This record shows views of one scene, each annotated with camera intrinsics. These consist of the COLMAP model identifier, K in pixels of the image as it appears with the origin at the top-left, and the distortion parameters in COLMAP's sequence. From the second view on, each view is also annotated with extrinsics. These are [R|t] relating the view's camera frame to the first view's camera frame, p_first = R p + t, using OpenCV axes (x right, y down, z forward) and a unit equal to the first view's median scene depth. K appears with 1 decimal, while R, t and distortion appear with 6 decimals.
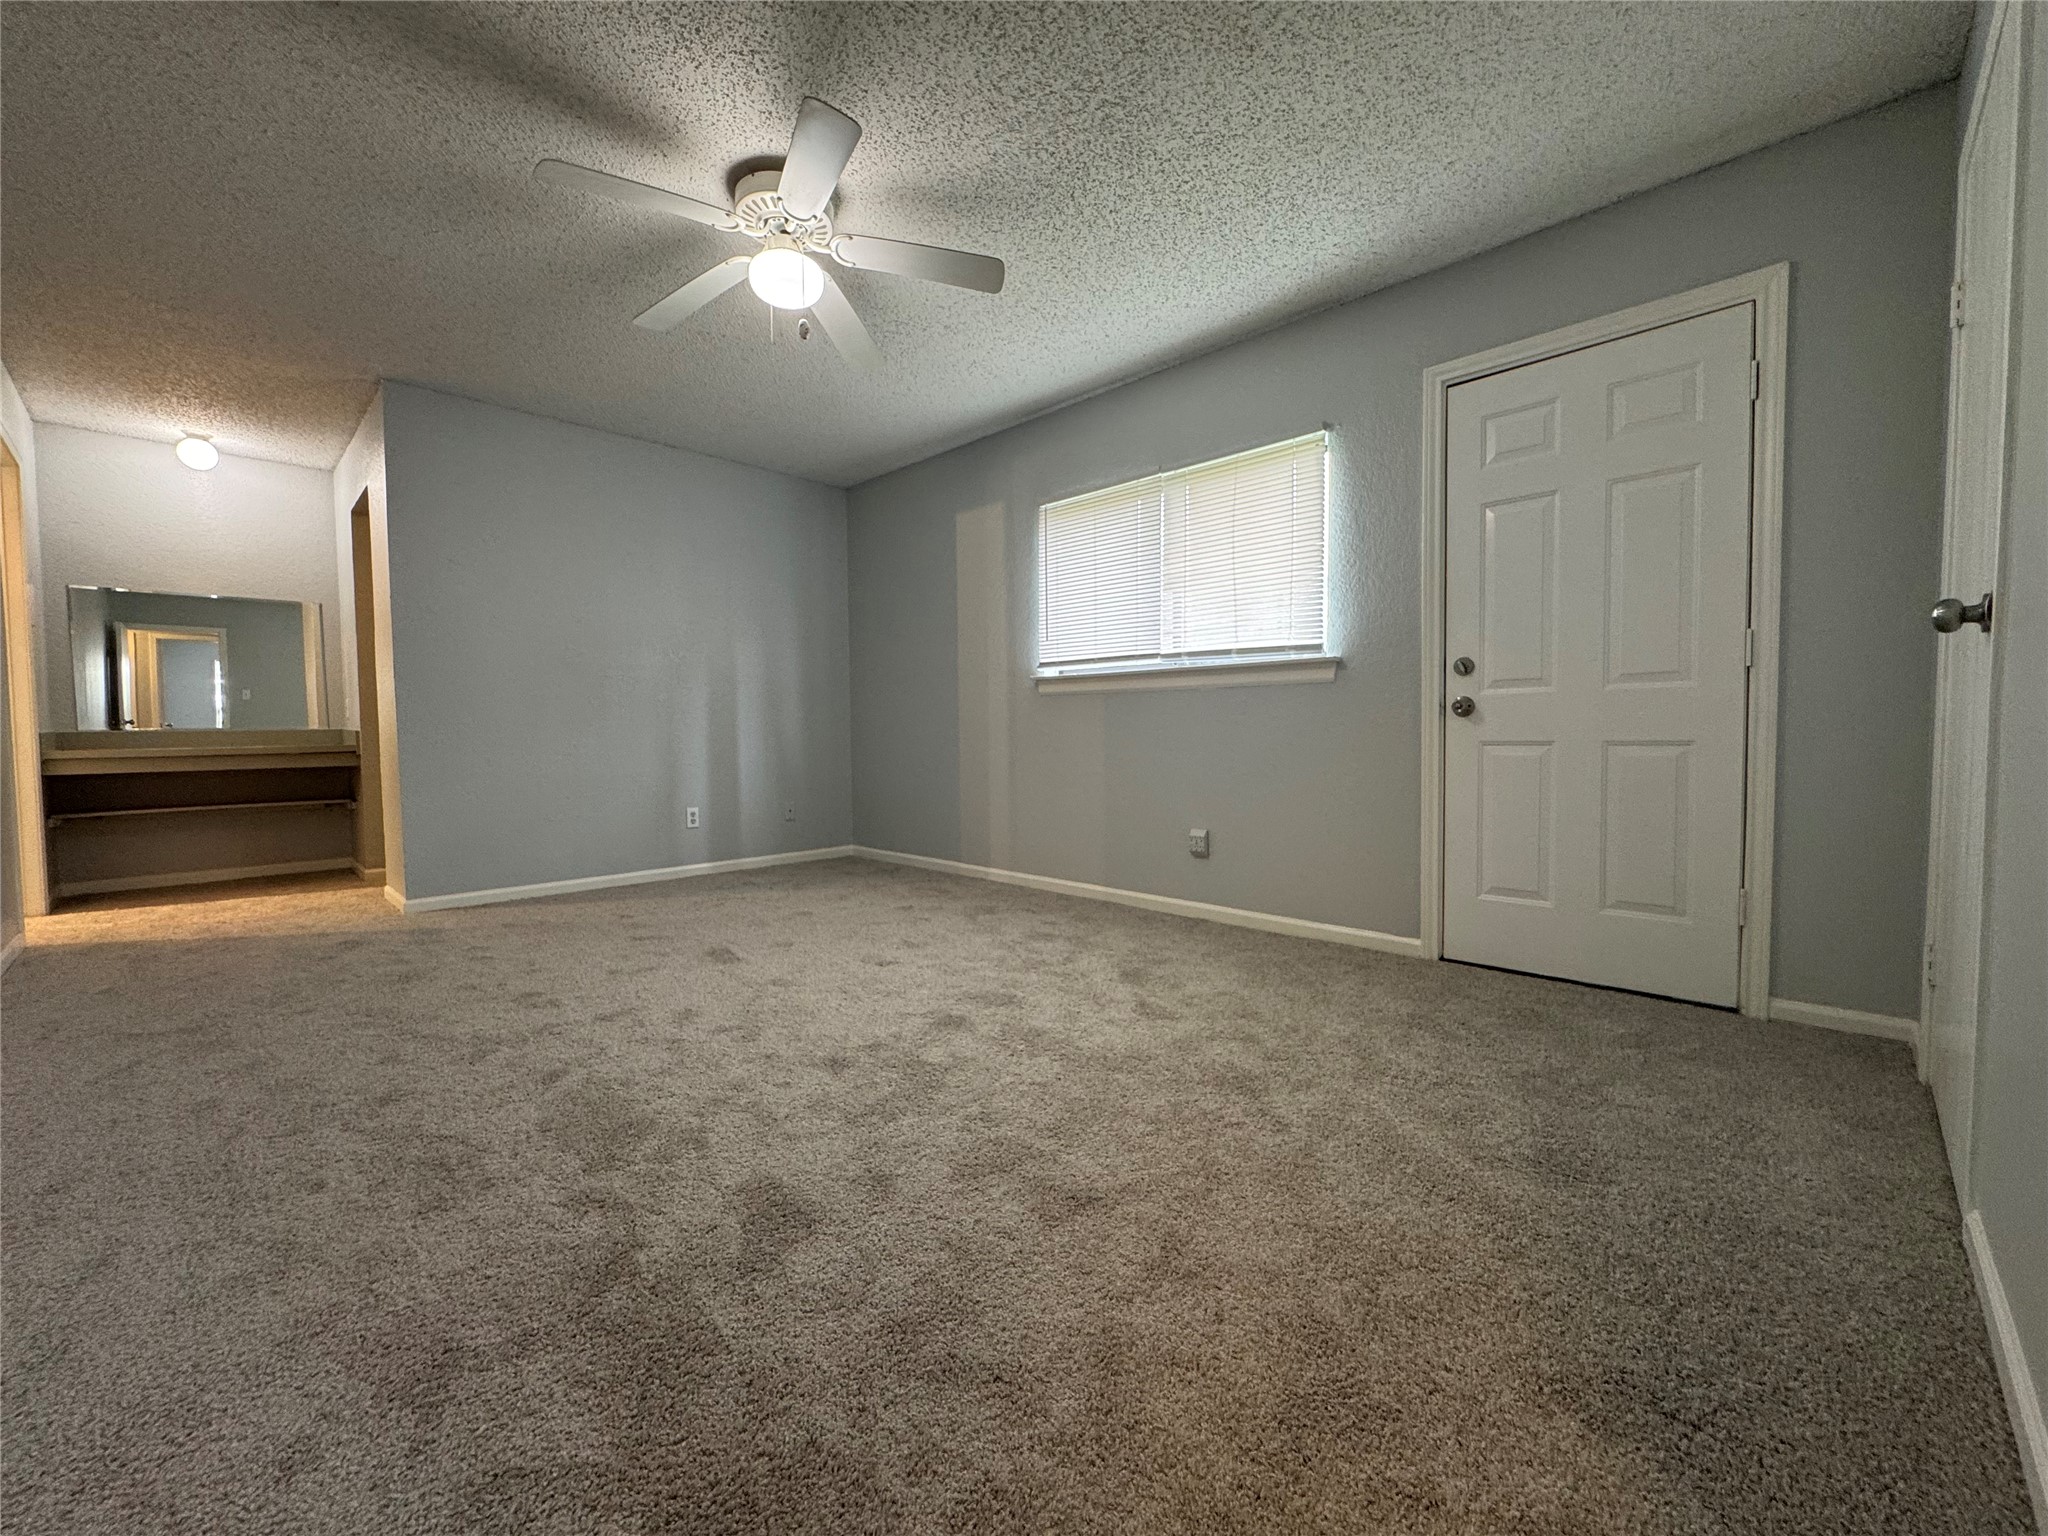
lens RADIAL K [[819.9, 0, 1023.2], [0, 819.9, 768.4], [0, 0, 1]] dist [-0.002374, 0.000039]
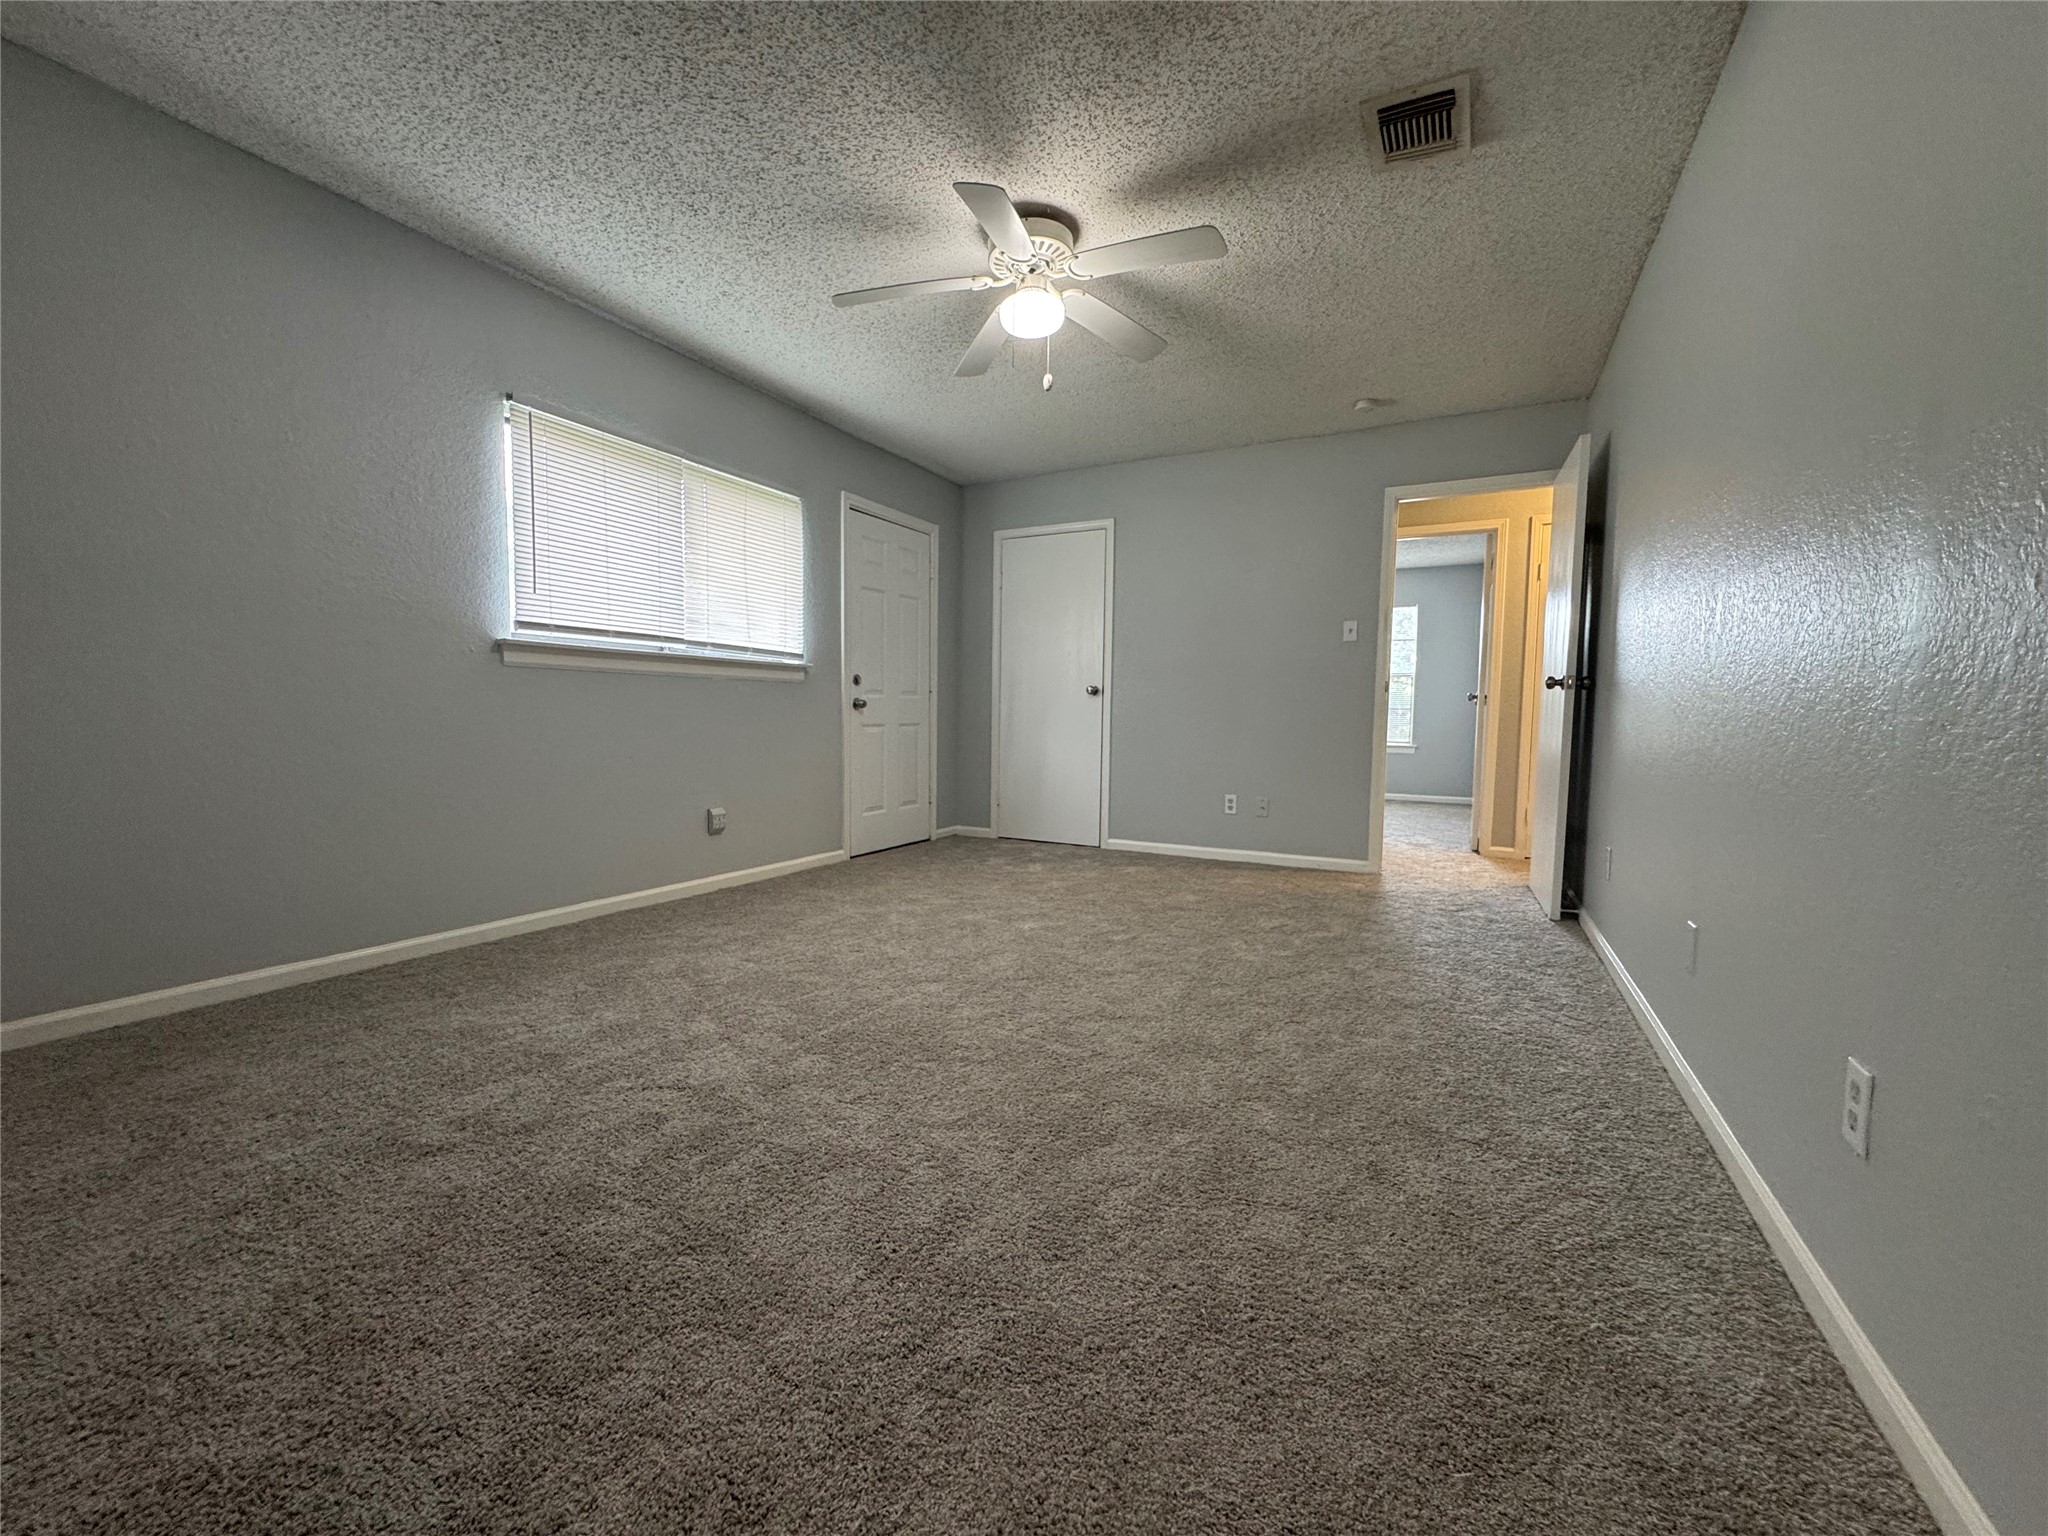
lens RADIAL K [[819.9, 0, 1023.2], [0, 819.9, 768.4], [0, 0, 1]] dist [-0.002374, 0.000039]
pose [[-0.287996, -0.064748, 0.955440, -1.127581], [0.030628, 0.996578, 0.076768, -0.059741], [-0.957142, 0.051373, -0.285027, 1.115215]]
